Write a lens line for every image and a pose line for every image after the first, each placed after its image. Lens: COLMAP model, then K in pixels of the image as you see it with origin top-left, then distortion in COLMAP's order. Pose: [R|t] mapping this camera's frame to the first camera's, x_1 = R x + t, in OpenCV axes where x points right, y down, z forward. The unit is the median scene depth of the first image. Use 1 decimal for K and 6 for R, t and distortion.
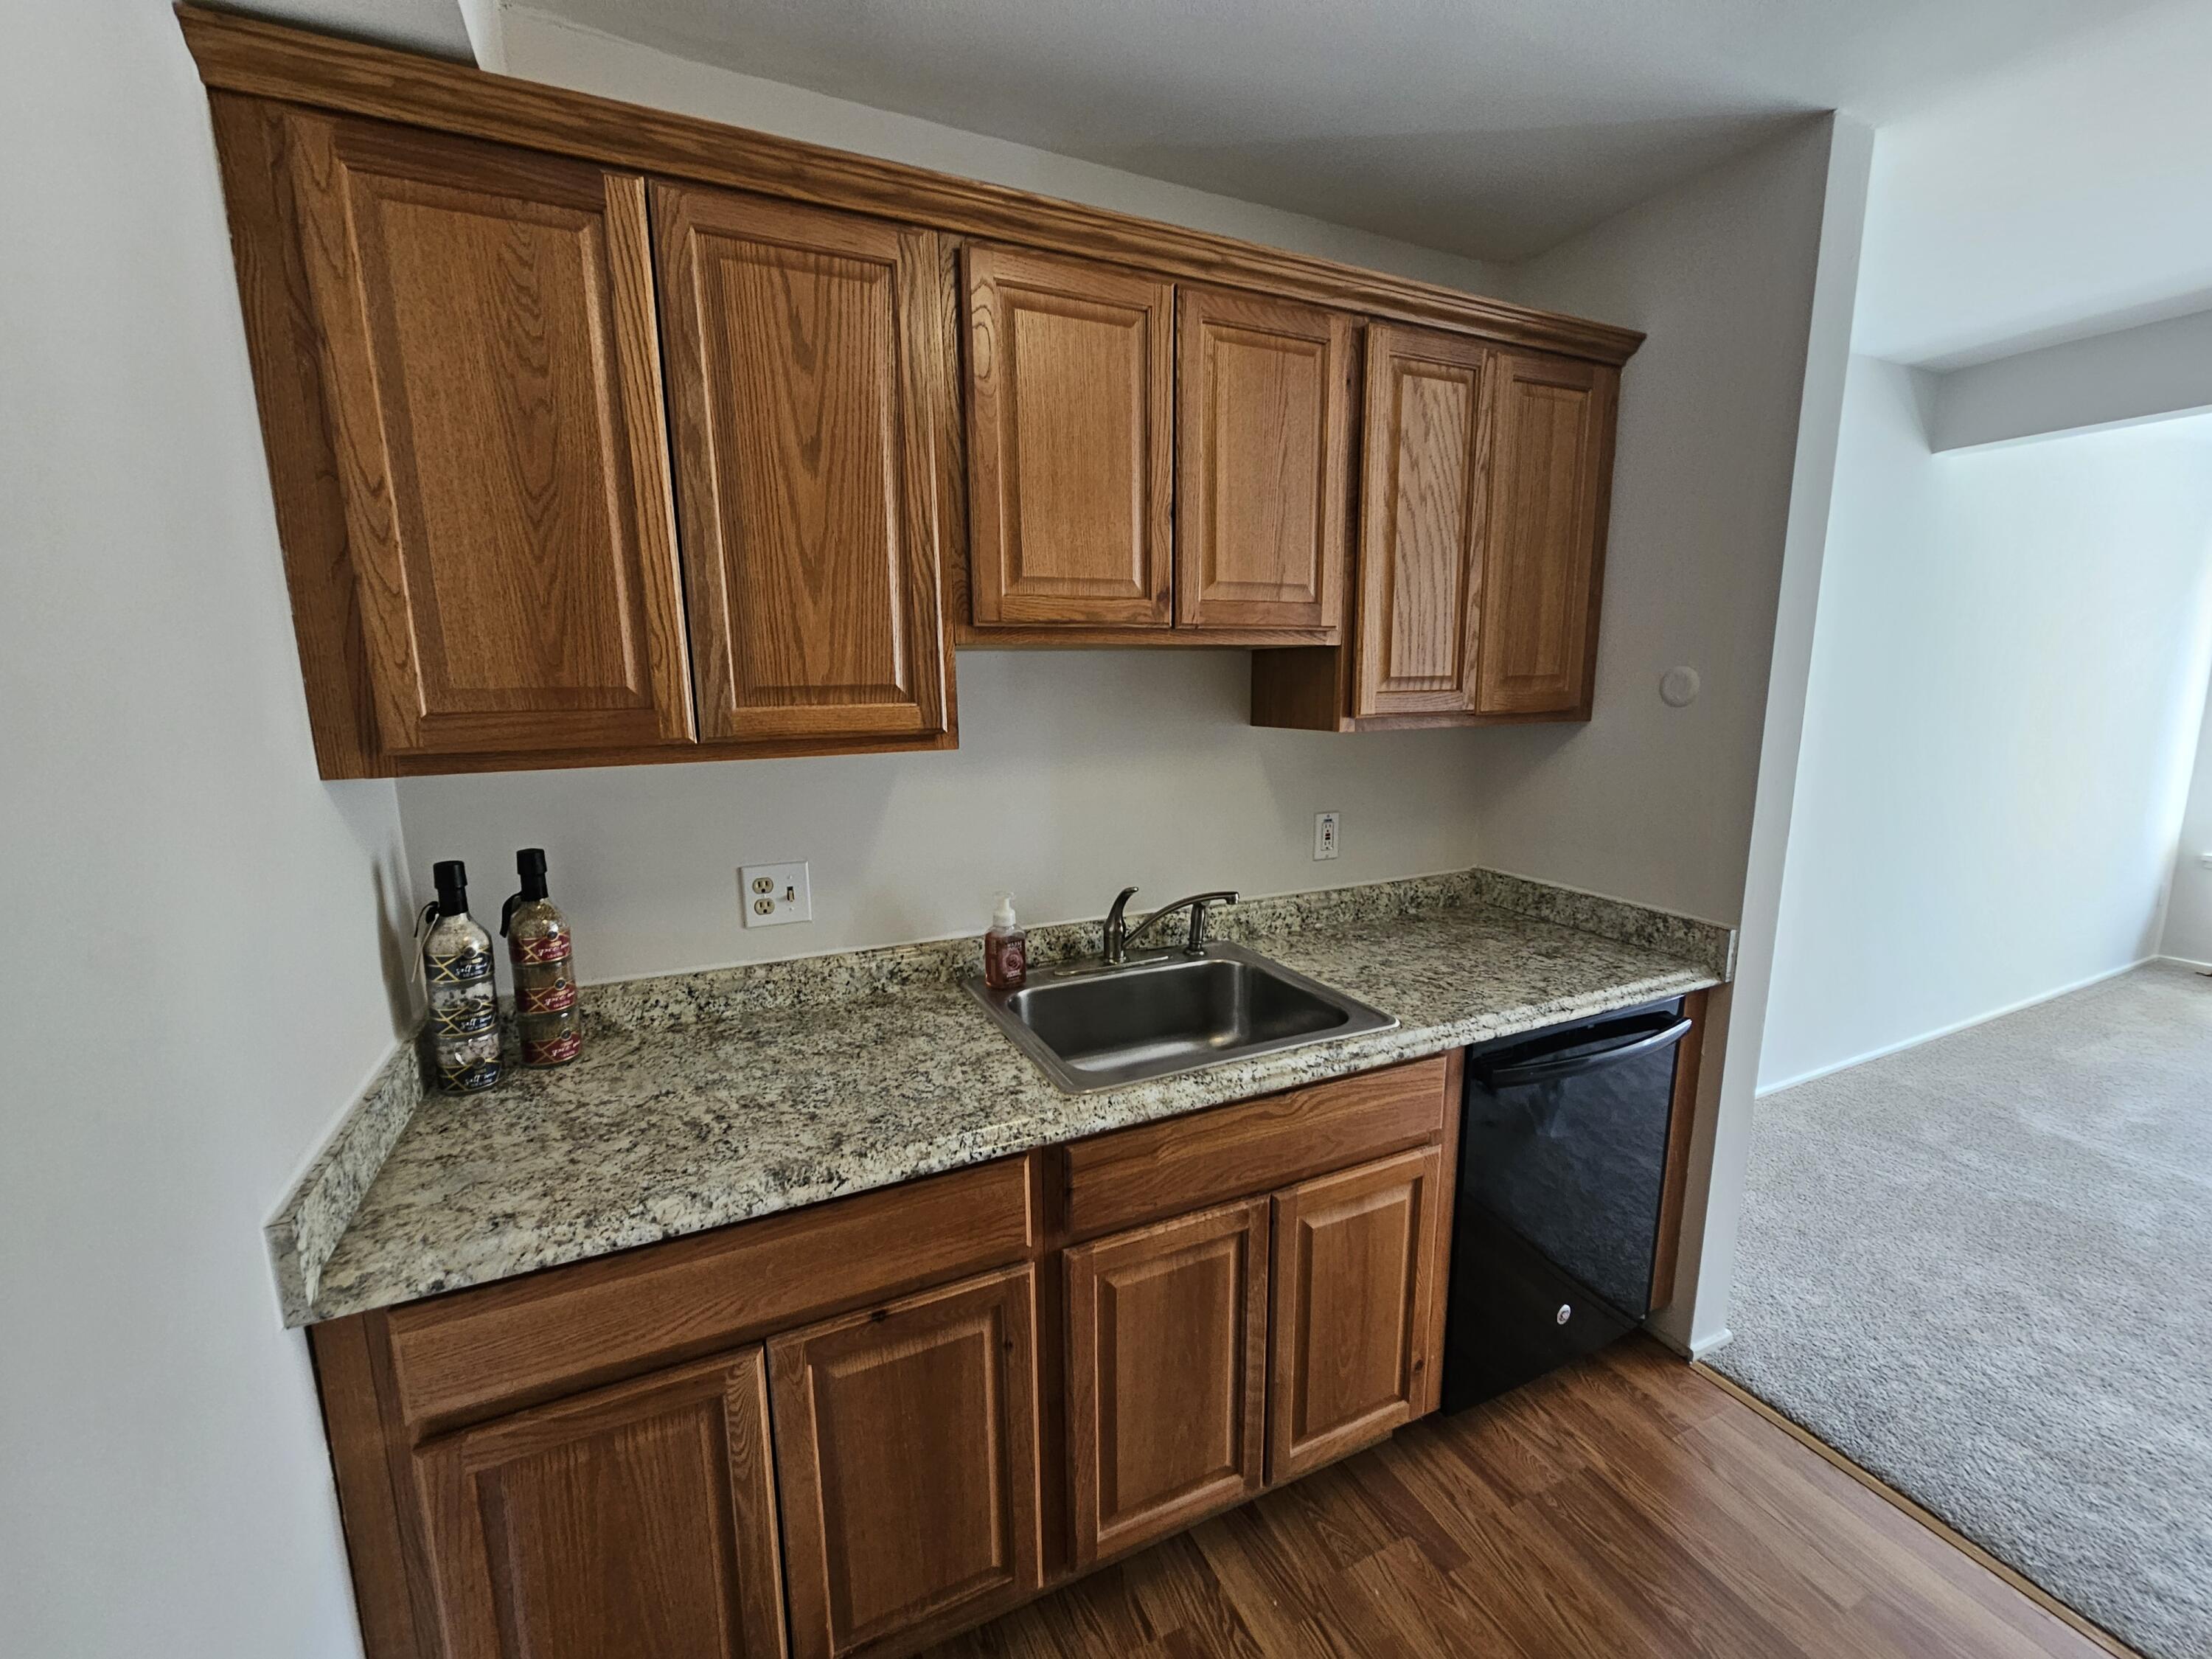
lens RADIAL K [[895.3, 0, 1110.1], [0, 895.3, 839.9], [0, 0, 1]] dist [0.000070, 0.000330]
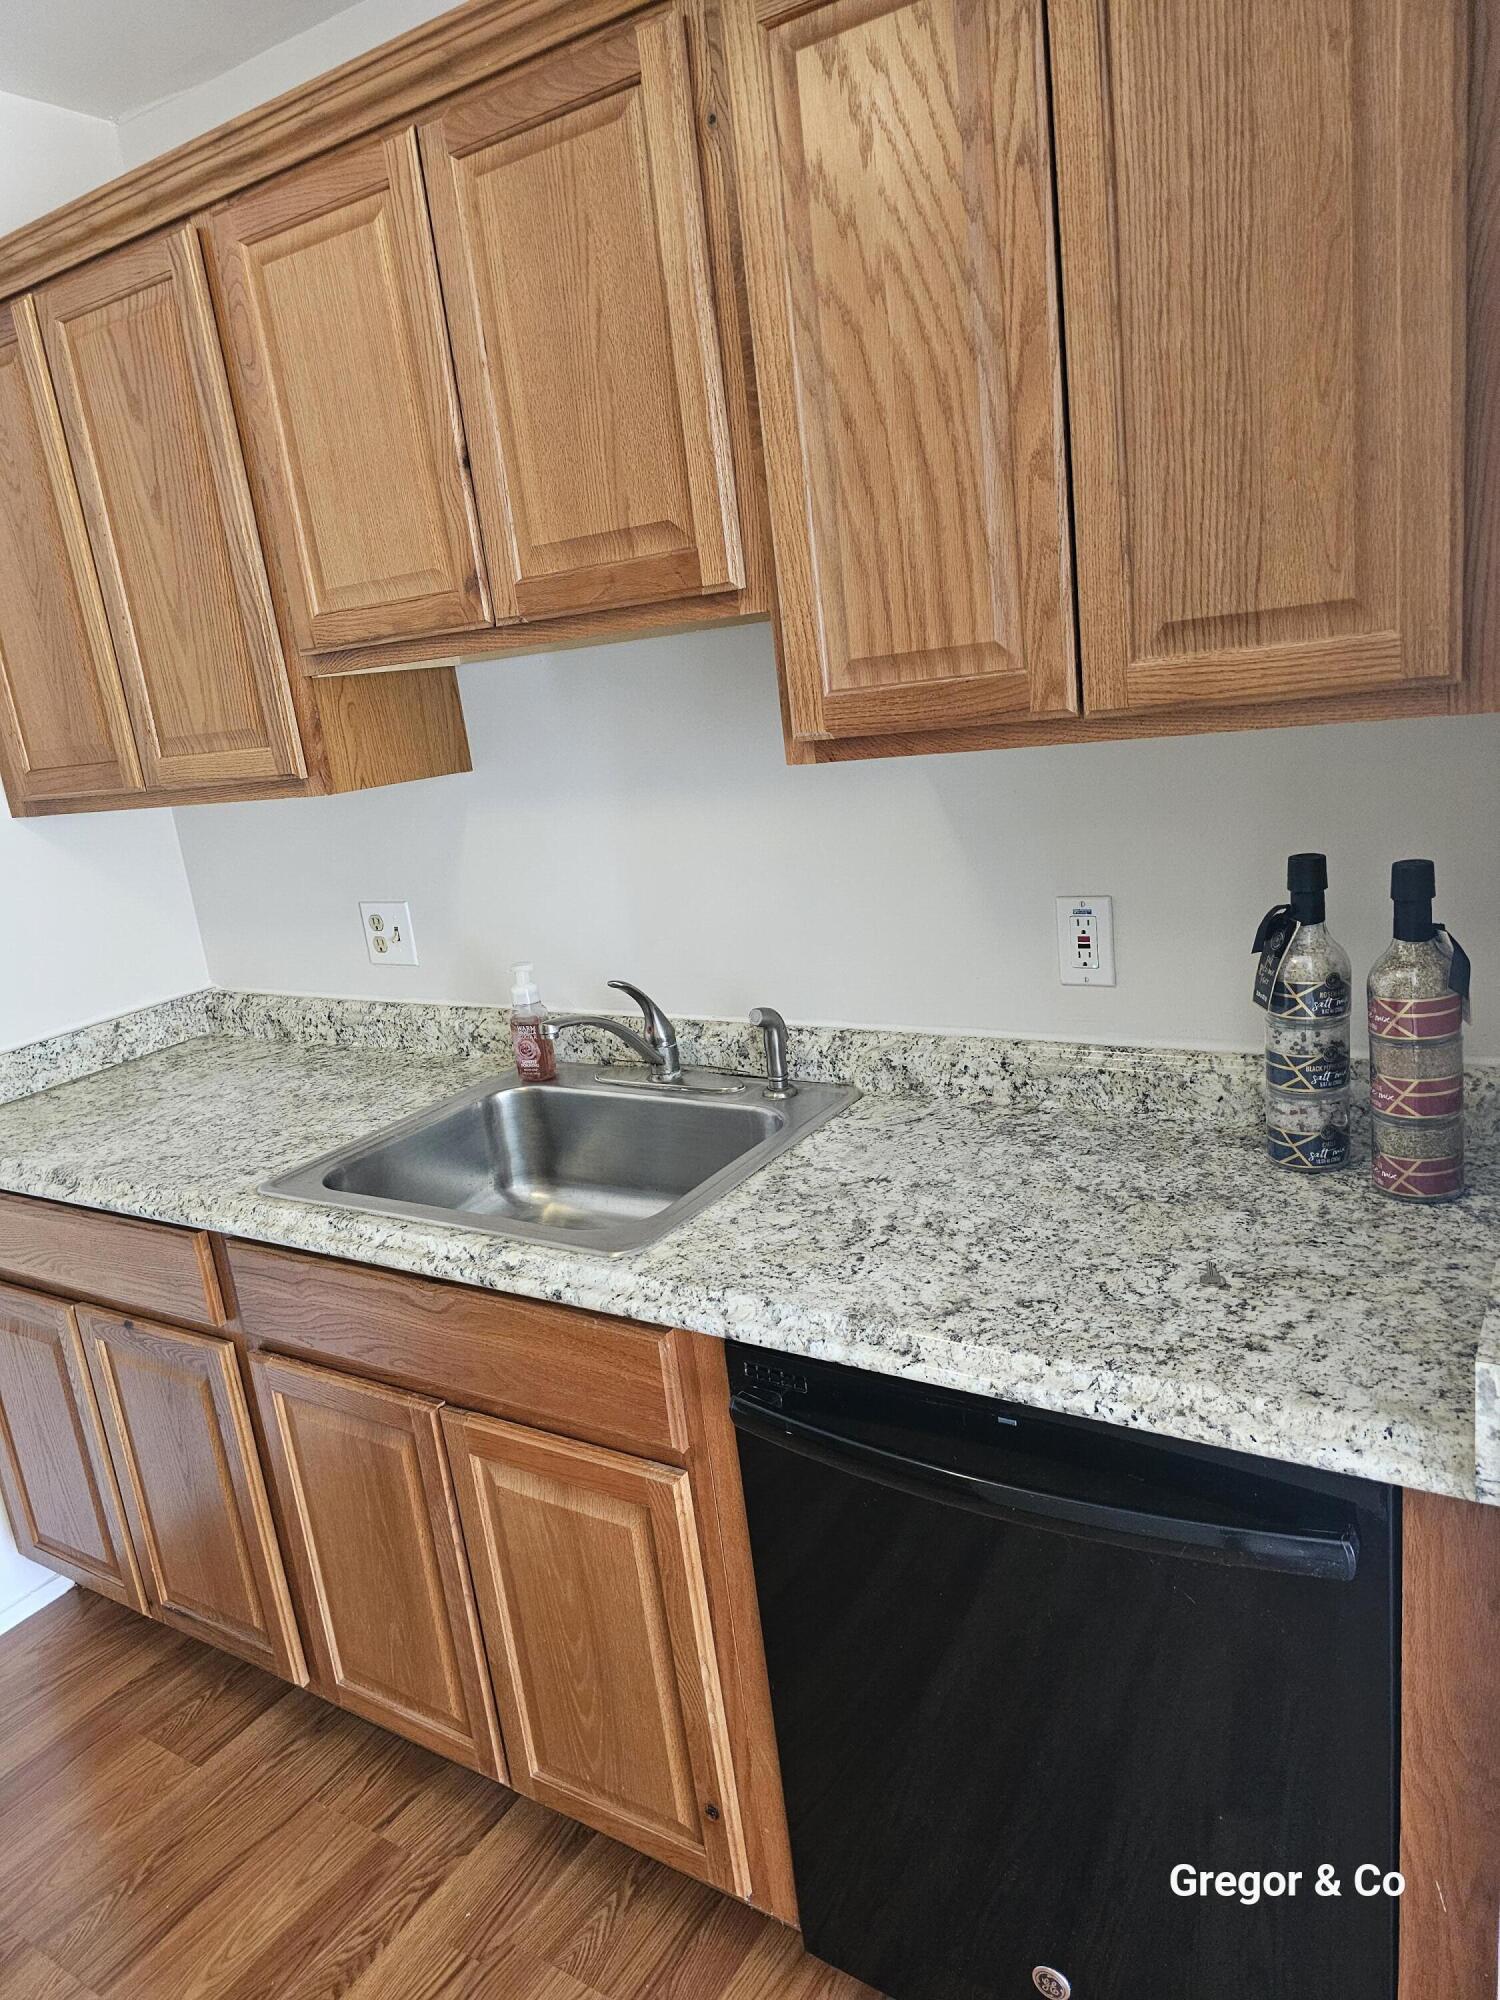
lens RADIAL K [[1336.6, 0, 756.5], [0, 1336.6, 996.1], [0, 0, 1]] dist [0.032267, -0.016999]
pose [[0.538135, 0.153264, -0.828807, 1.080386], [-0.042948, 0.987037, 0.154638, -0.116076], [0.841764, -0.047620, 0.537741, 0.570920]]
